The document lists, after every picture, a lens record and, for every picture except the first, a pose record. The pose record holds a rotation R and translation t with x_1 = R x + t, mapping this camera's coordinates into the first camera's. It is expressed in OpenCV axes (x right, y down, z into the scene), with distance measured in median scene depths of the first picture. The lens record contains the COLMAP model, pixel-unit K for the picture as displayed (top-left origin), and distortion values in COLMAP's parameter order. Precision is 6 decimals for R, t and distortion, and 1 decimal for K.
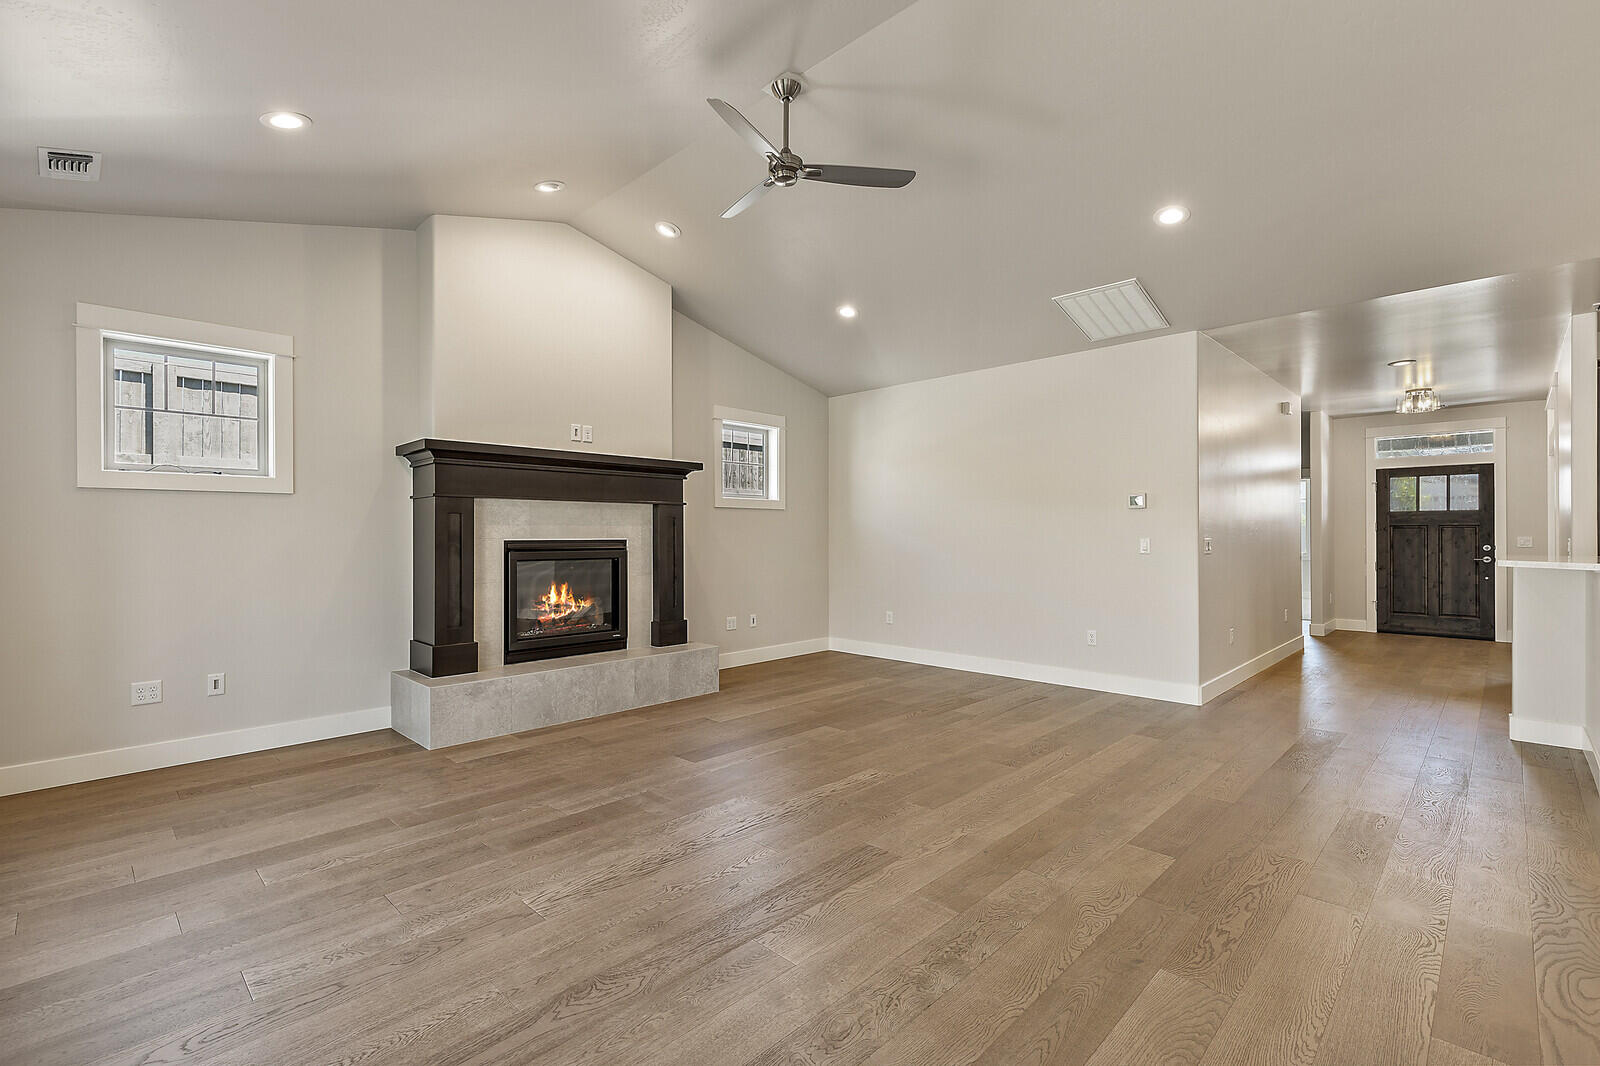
lens RADIAL K [[726.4, 0, 795.5], [0, 726.4, 531.7], [0, 0, 1]] dist [0.005334, 0.000622]
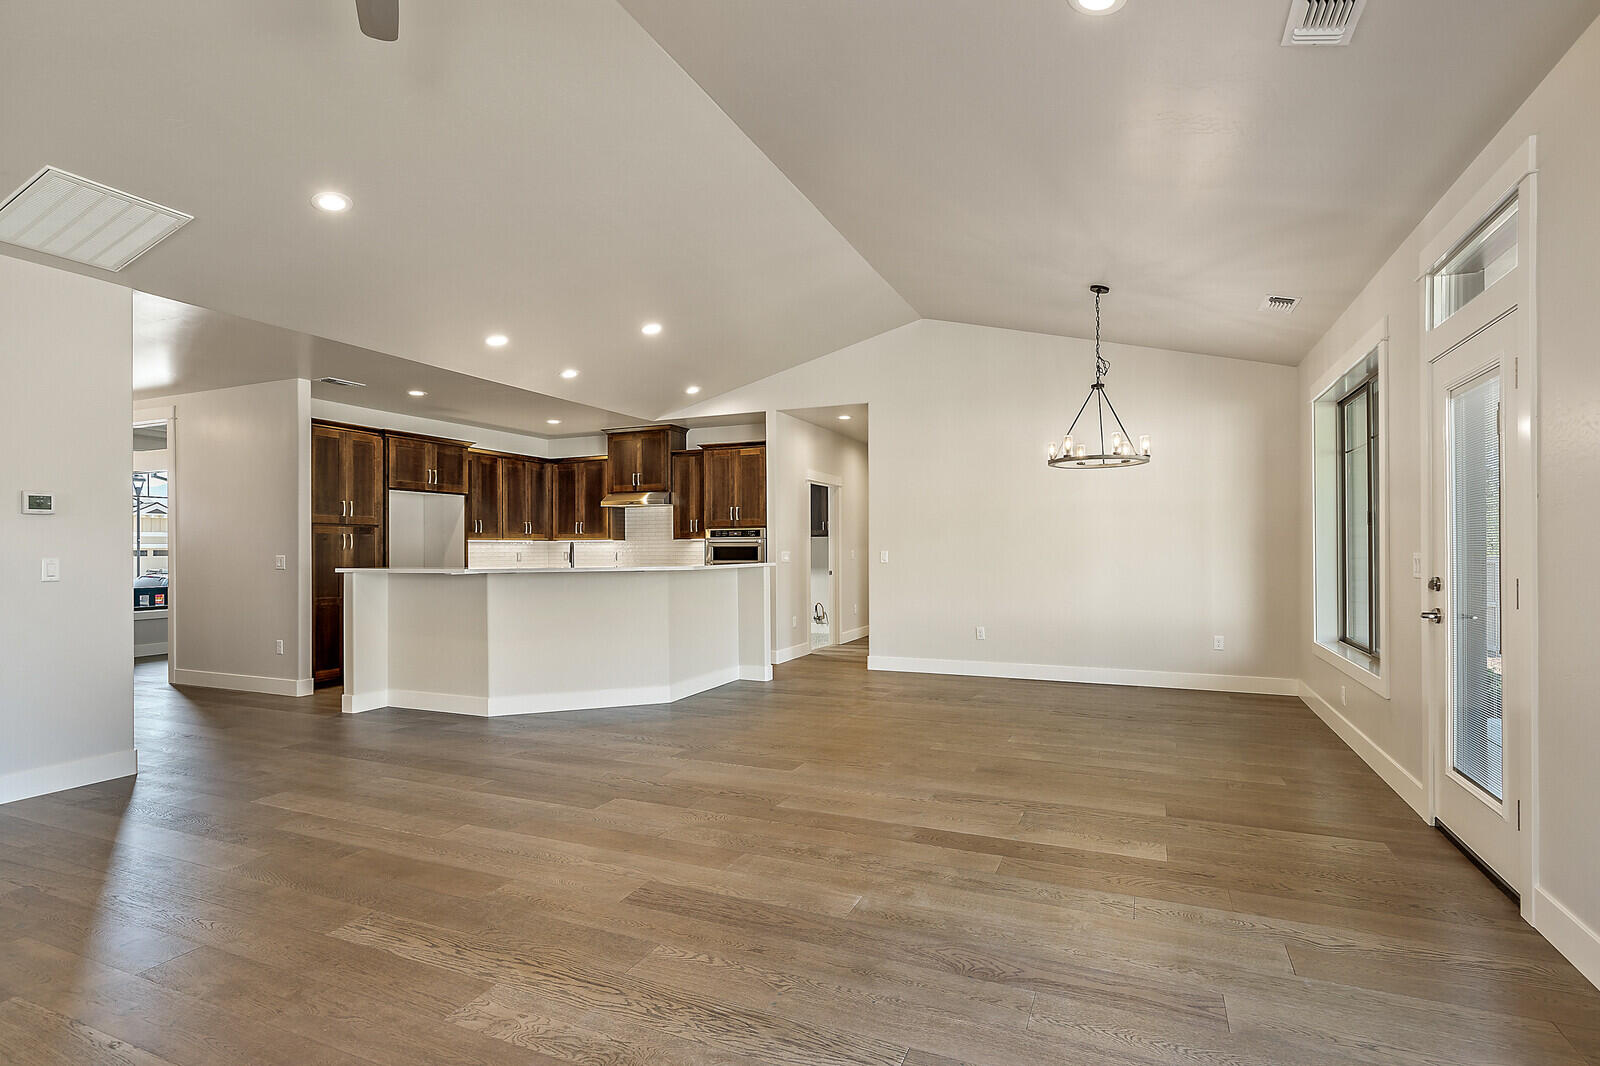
lens RADIAL K [[777.0, 0, 827.0], [0, 777.0, 543.0], [0, 0, 1]] dist [-0.001645, -0.000171]
pose [[-0.380242, 0.010130, 0.924831, -0.934557], [0.002384, 0.999947, -0.009973, 0.007727], [-0.924884, -0.001587, -0.380247, 1.214073]]
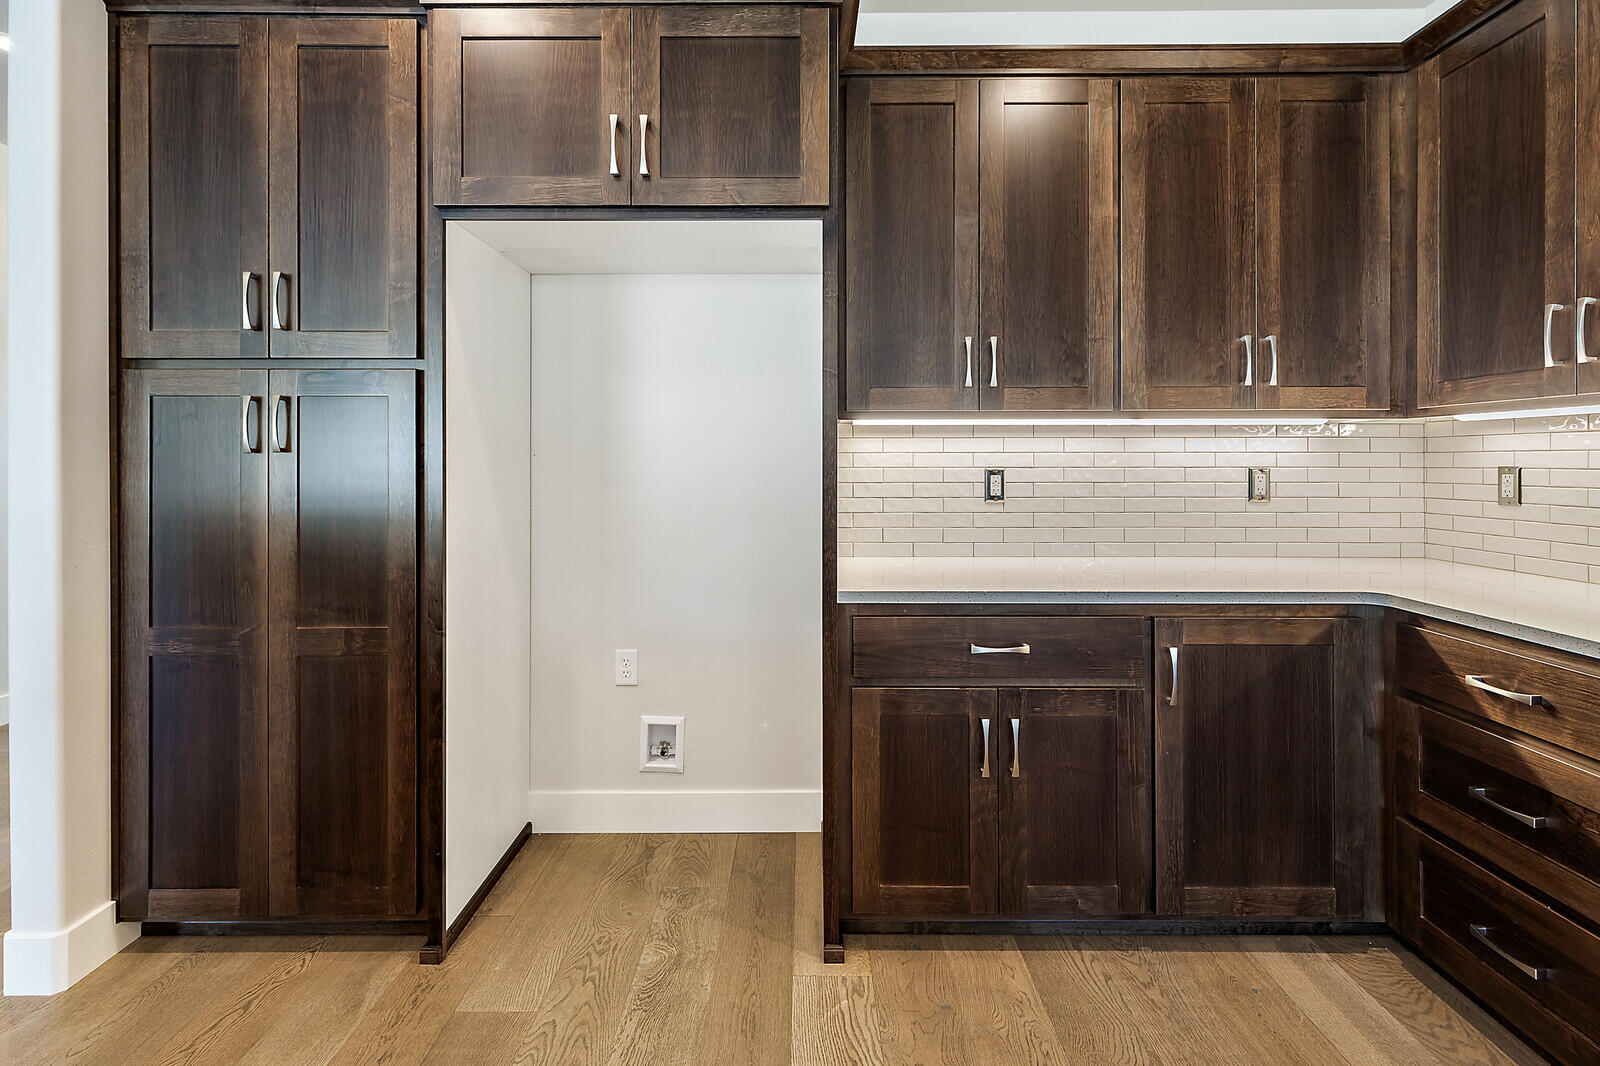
lens RADIAL K [[726.4, 0, 807.1], [0, 726.4, 466.2], [0, 0, 1]] dist [0.005334, 0.000622]
pose [[0.724749, -0.001836, 0.689010, 1.999003], [-0.000968, 0.999993, 0.003682, 0.008152], [-0.689012, -0.003336, 0.724742, 0.900672]]
